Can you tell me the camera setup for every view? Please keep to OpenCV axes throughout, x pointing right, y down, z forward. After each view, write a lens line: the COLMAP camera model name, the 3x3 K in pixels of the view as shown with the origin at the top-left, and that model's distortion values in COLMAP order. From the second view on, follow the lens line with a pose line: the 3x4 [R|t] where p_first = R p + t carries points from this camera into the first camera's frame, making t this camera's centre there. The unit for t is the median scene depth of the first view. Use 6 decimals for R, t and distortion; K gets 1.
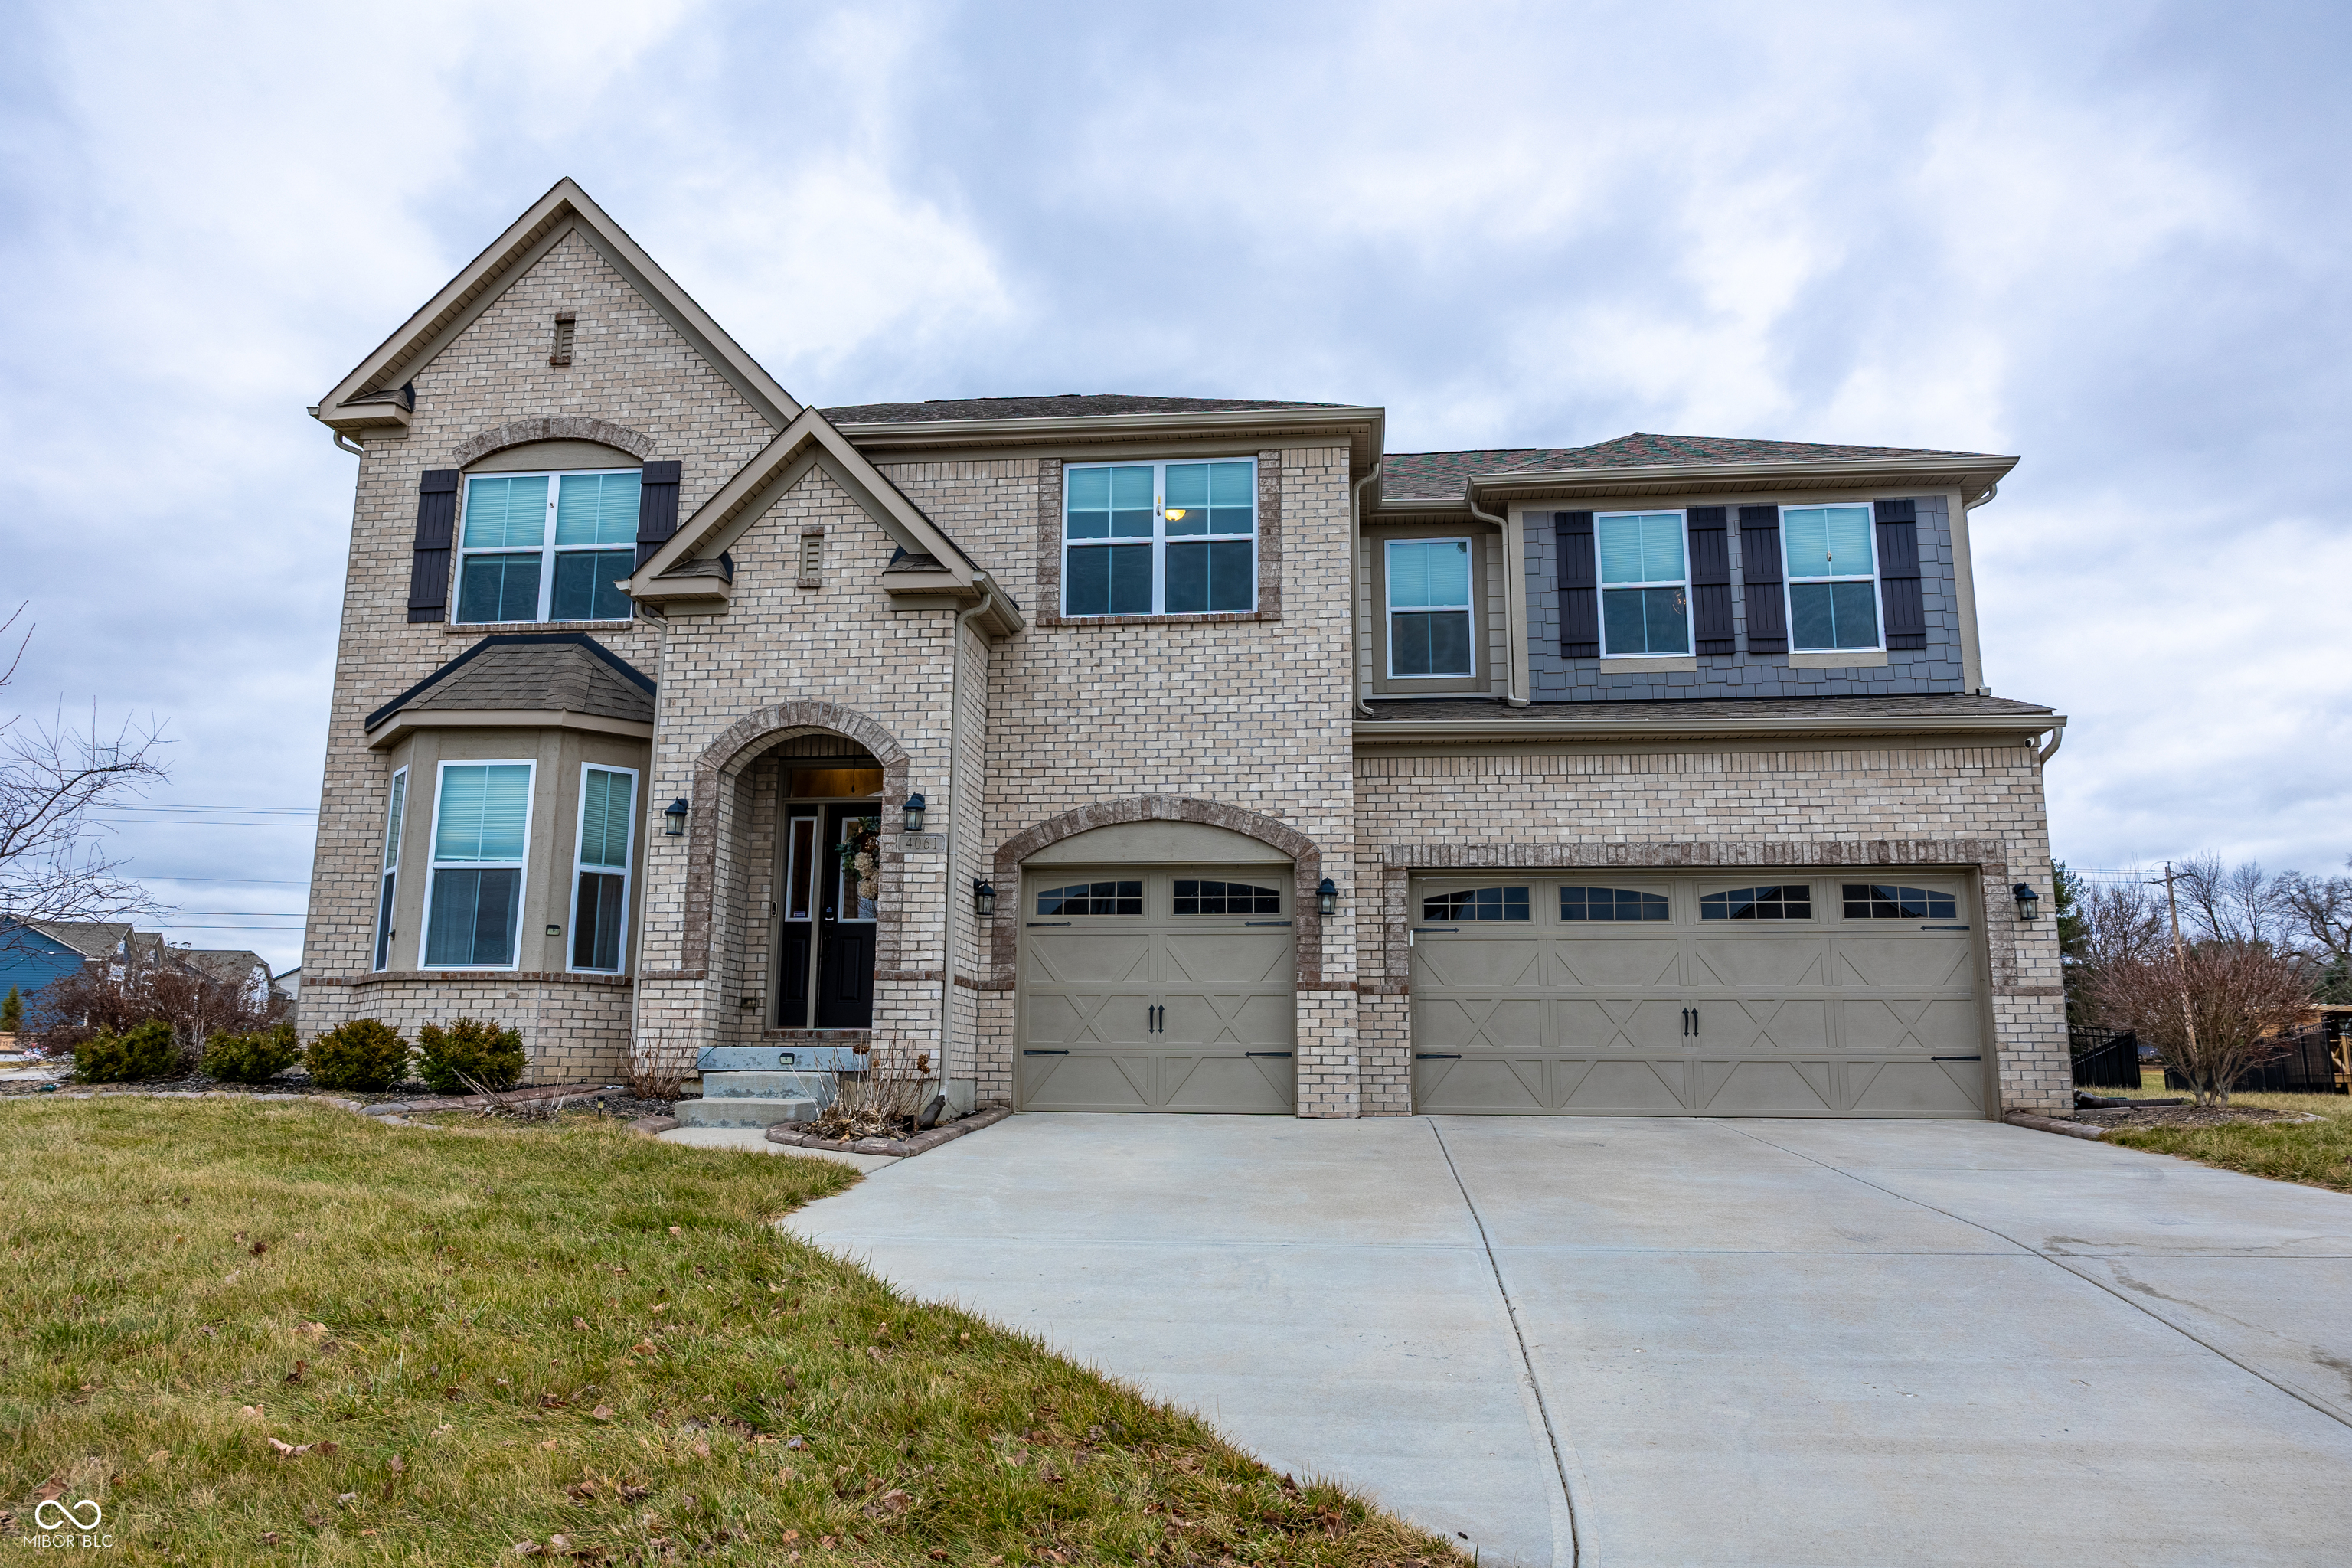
lens RADIAL K [[1575.9, 0, 1175.5], [0, 1575.9, 782.8], [0, 0, 1]] dist [0.000173, -0.001382]
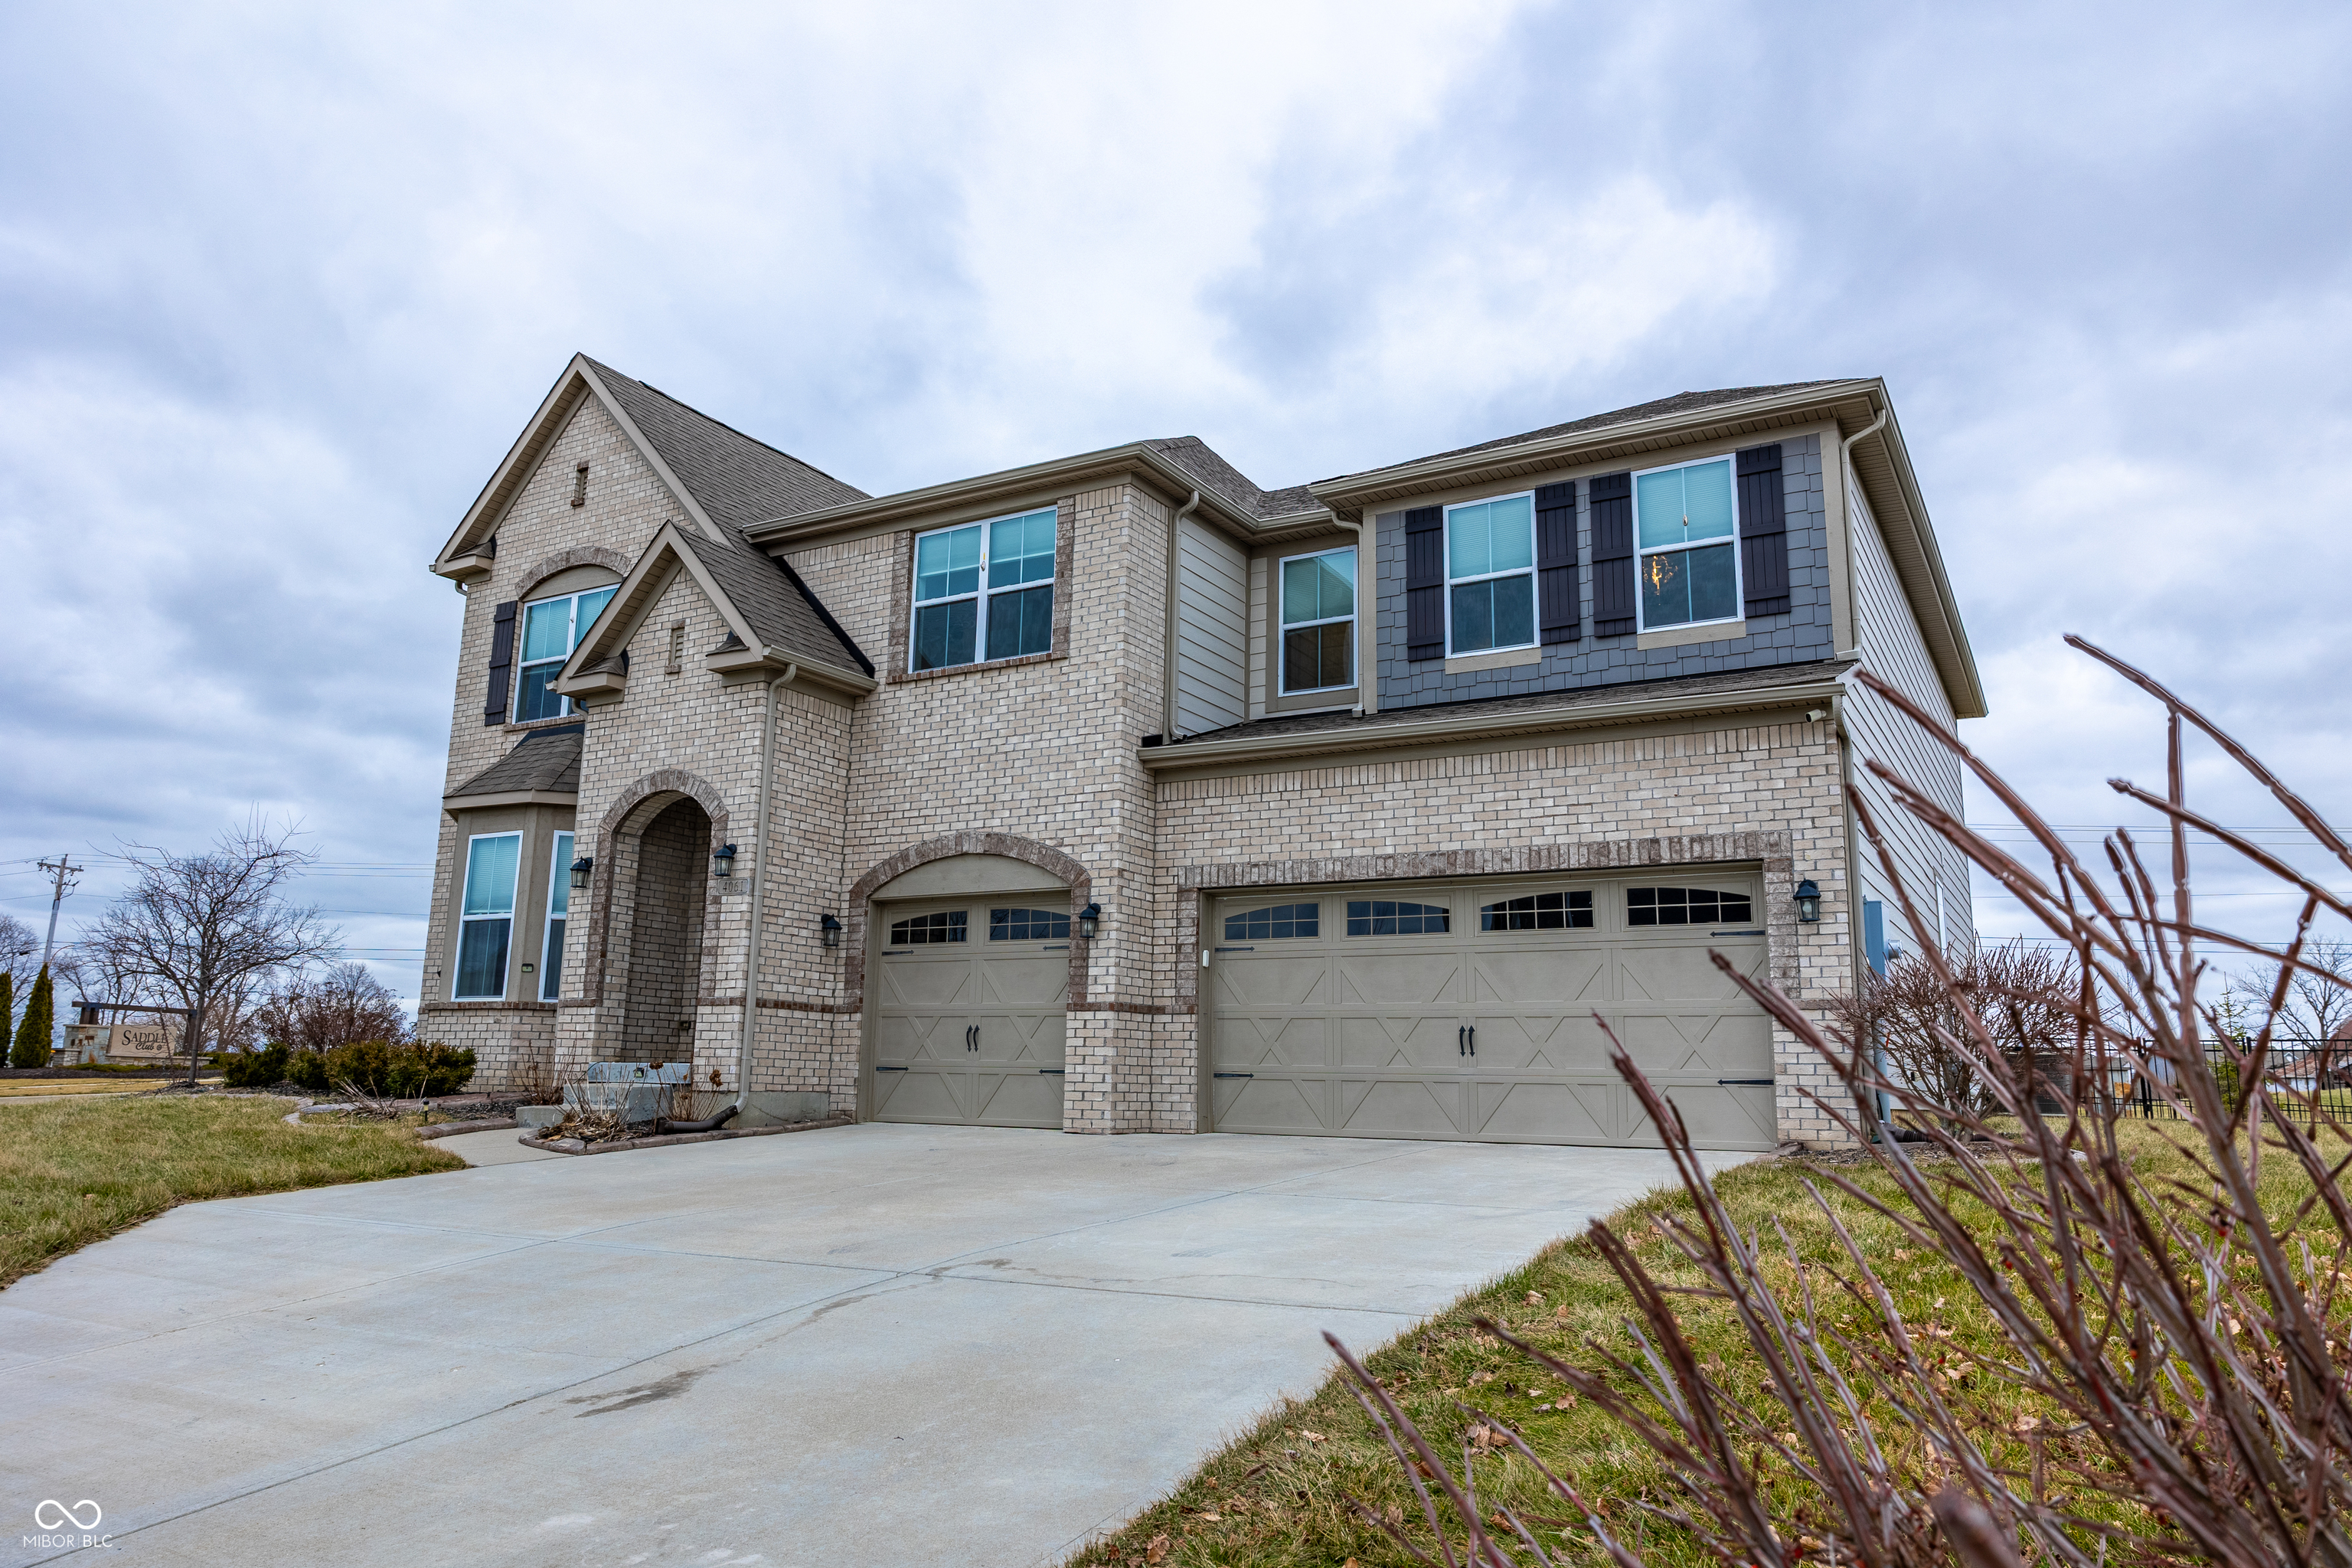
lens RADIAL K [[1575.9, 0, 1174.1], [0, 1575.9, 781.3], [0, 0, 1]] dist [0.000173, -0.001382]
pose [[0.912787, -0.067296, -0.402853, 0.548464], [0.062860, 0.997728, -0.024240, 0.008713], [0.403569, -0.003197, 0.914944, 0.066770]]
